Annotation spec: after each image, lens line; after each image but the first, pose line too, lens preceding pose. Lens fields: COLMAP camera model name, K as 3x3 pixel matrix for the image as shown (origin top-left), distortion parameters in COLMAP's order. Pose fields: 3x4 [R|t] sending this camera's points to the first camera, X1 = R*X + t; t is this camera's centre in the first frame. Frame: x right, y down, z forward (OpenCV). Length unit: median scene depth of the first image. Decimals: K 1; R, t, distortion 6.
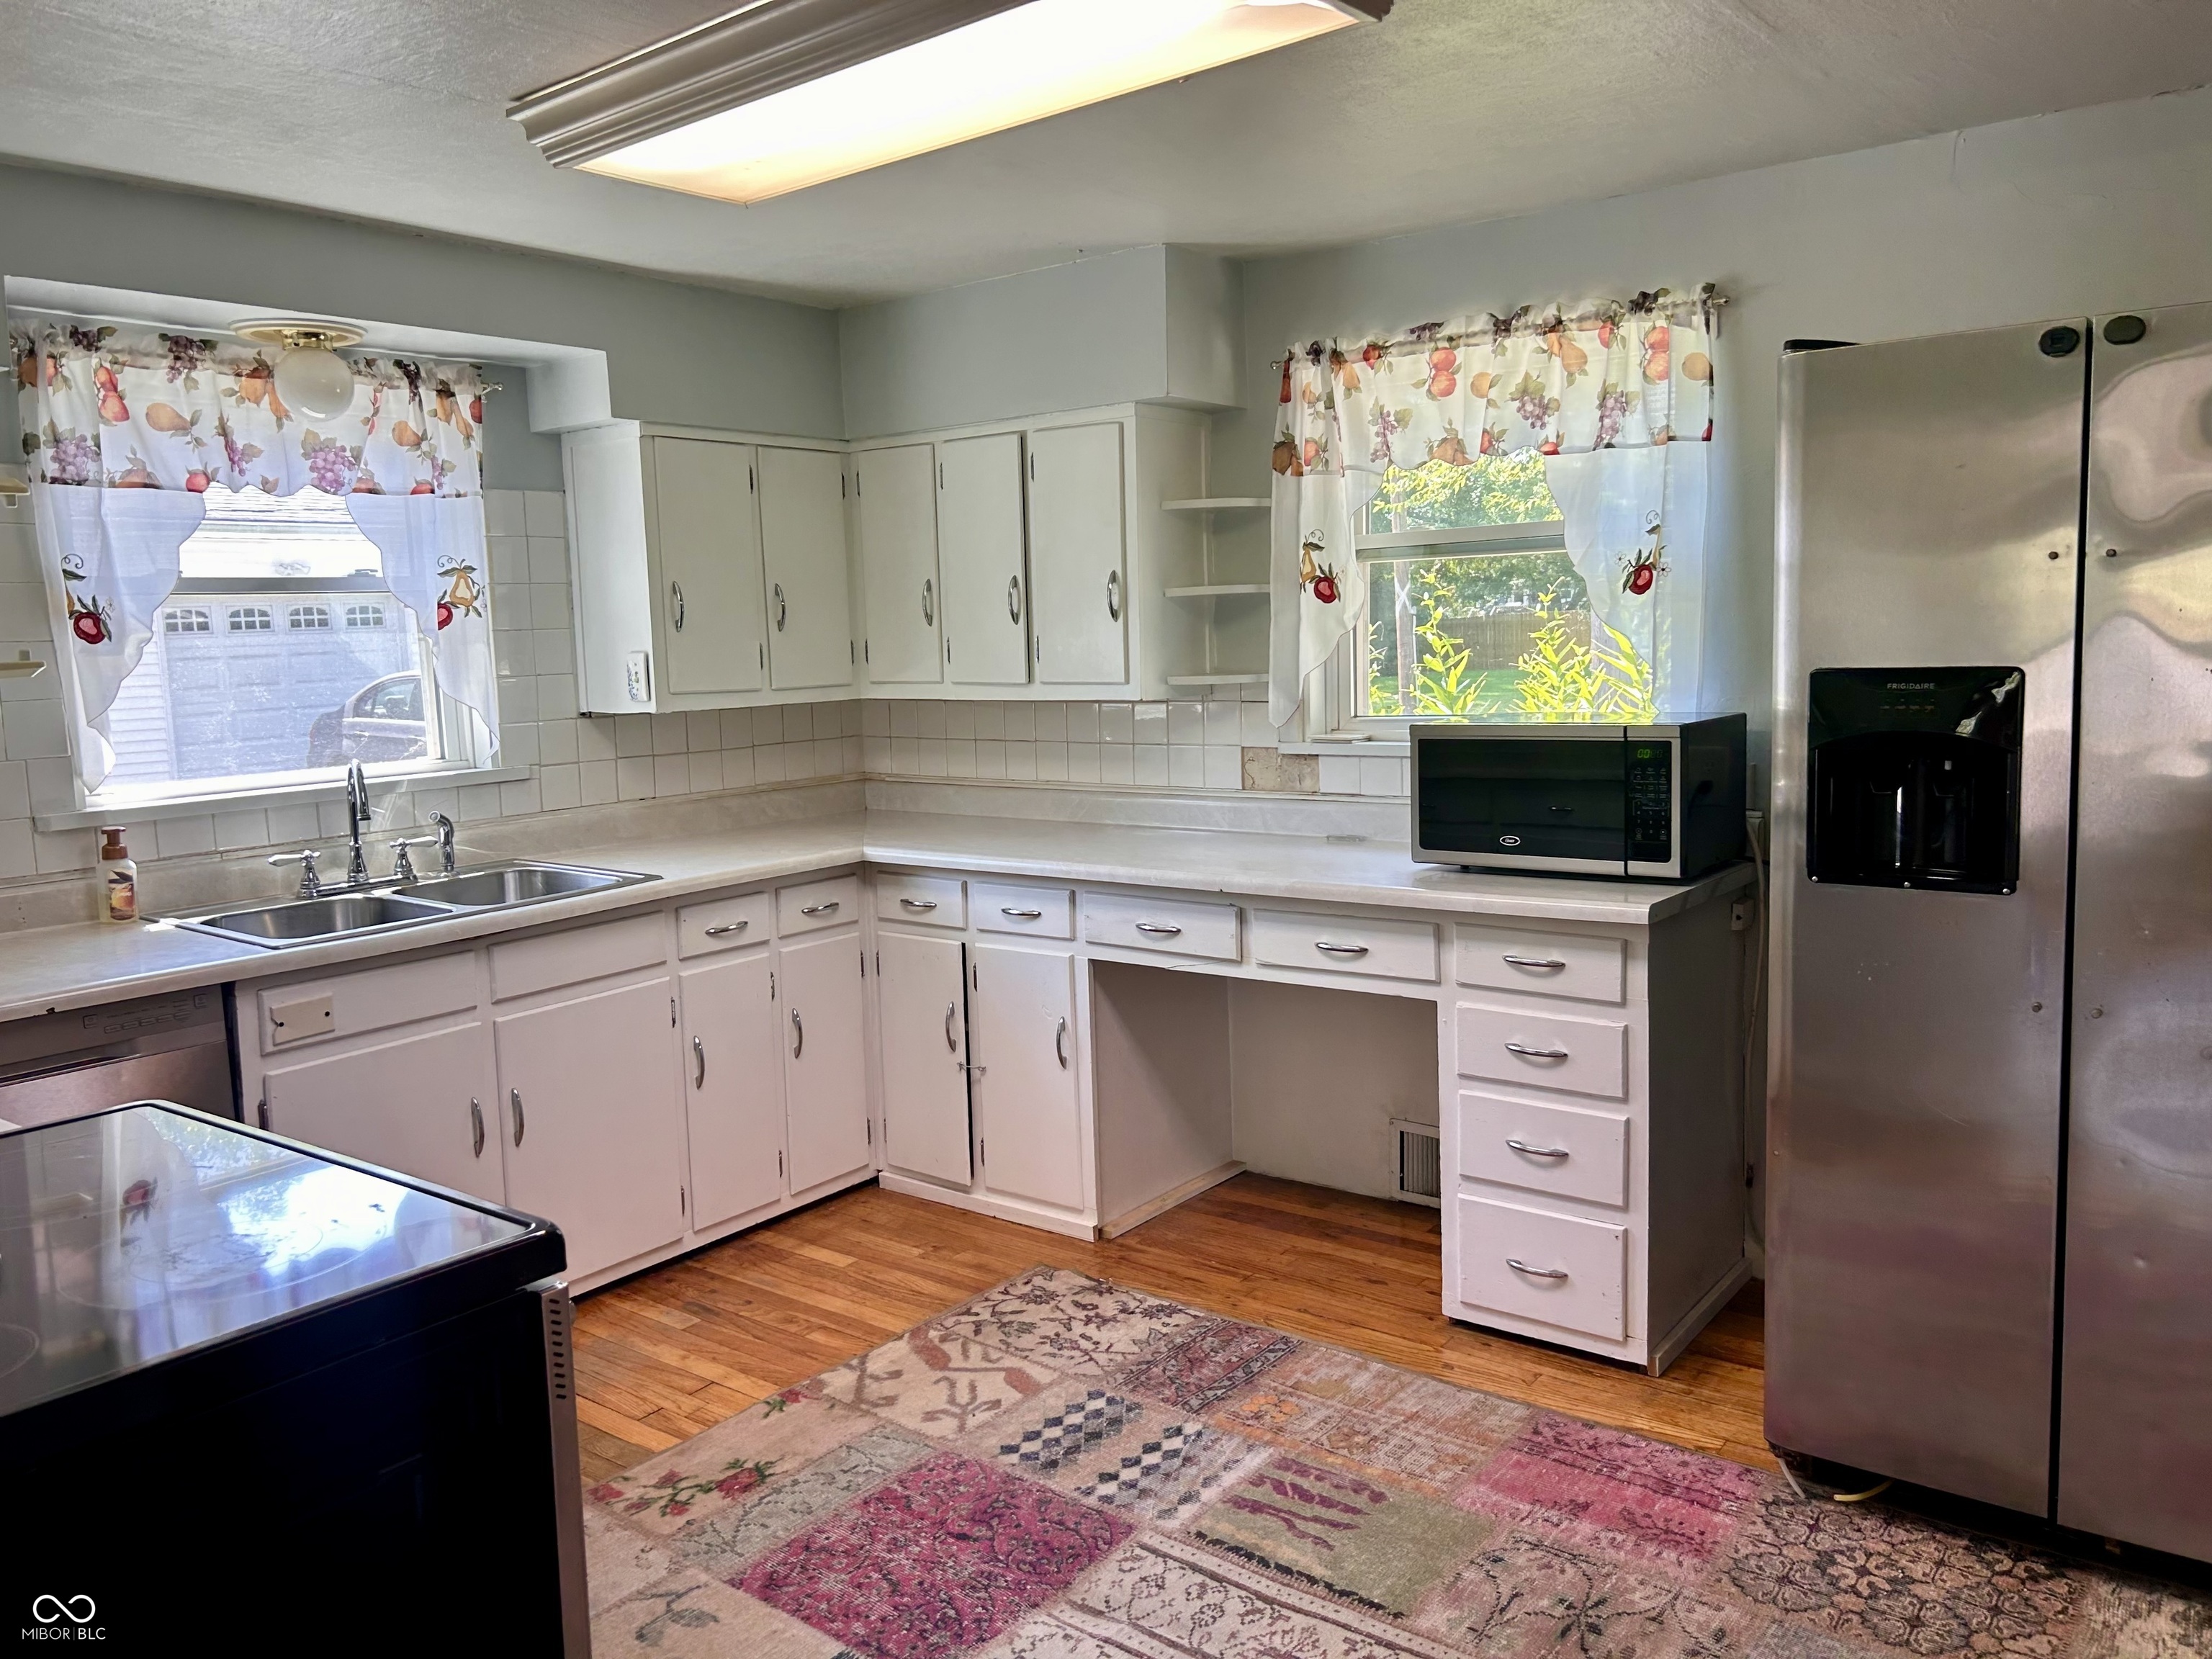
lens RADIAL K [[1663.6, 0, 1105.9], [0, 1663.6, 796.3], [0, 0, 1]] dist [0.073973, -0.093013]
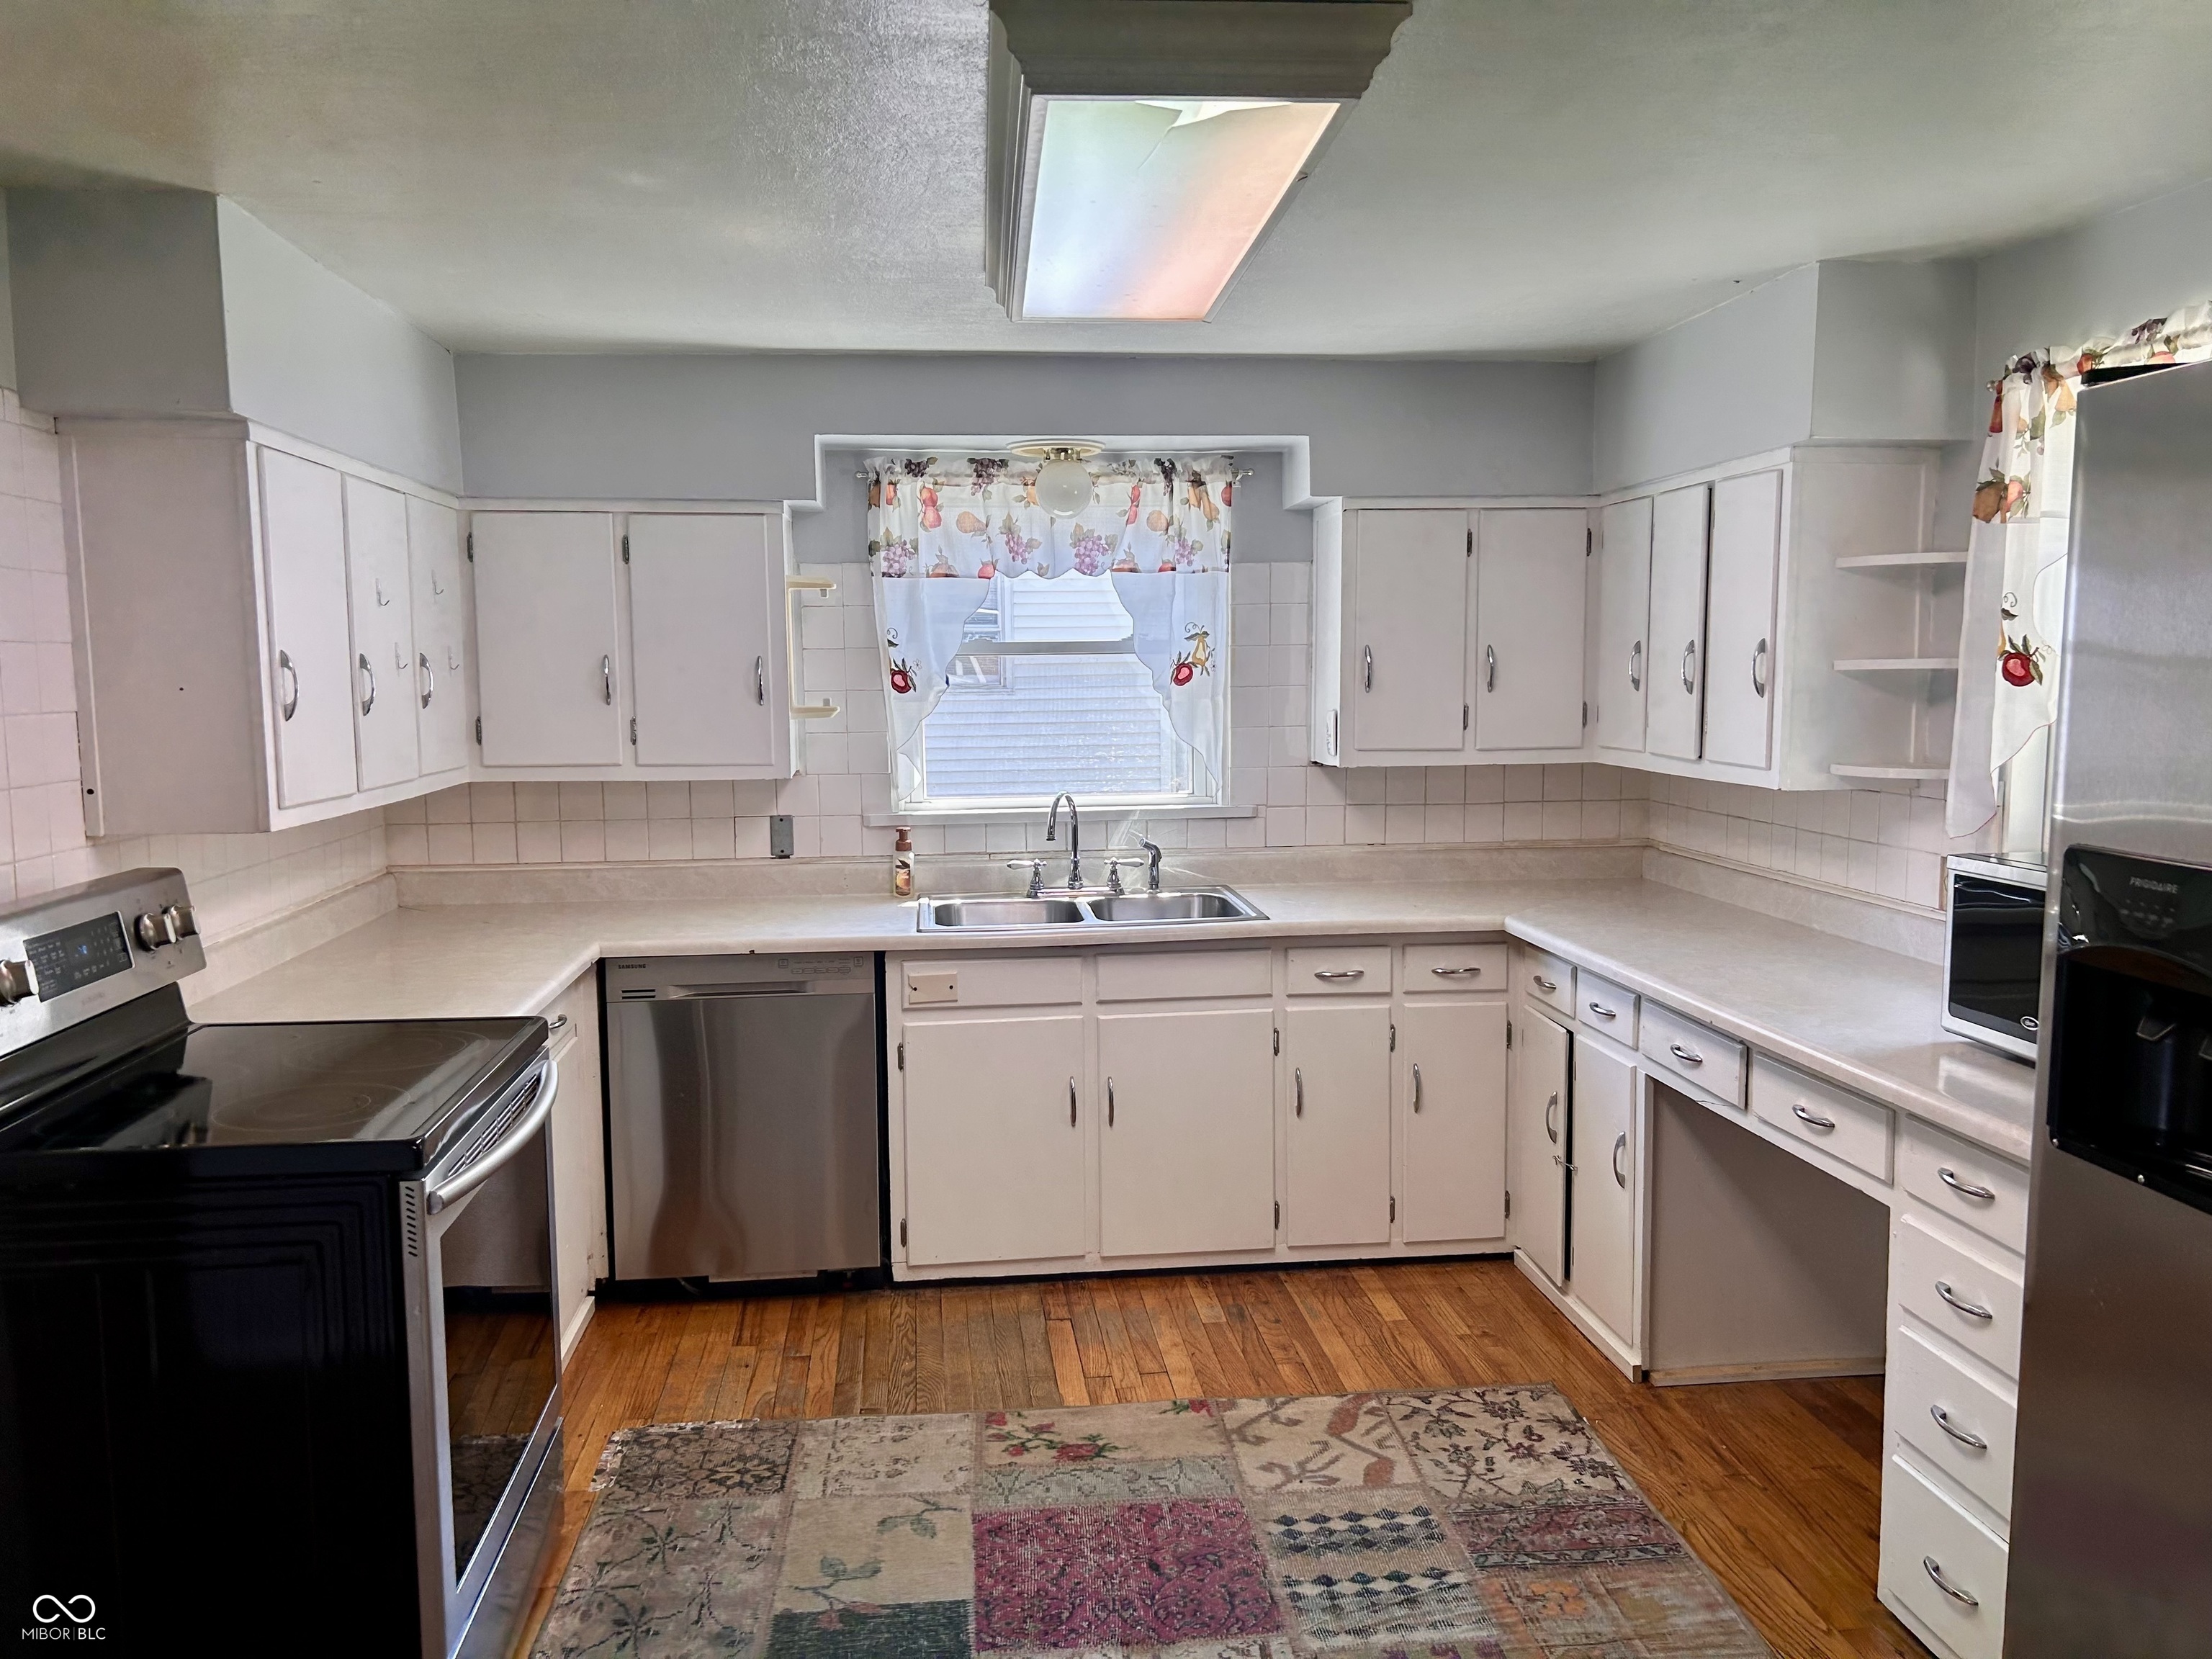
lens RADIAL K [[1678.5, 0, 1106.0], [0, 1678.5, 829.5], [0, 0, 1]] dist [0.076664, -0.106384]
pose [[0.696306, 0.096243, -0.711263, 0.448477], [-0.086396, 0.995003, 0.050057, -0.057107], [0.712526, 0.026596, 0.701141, 0.151285]]
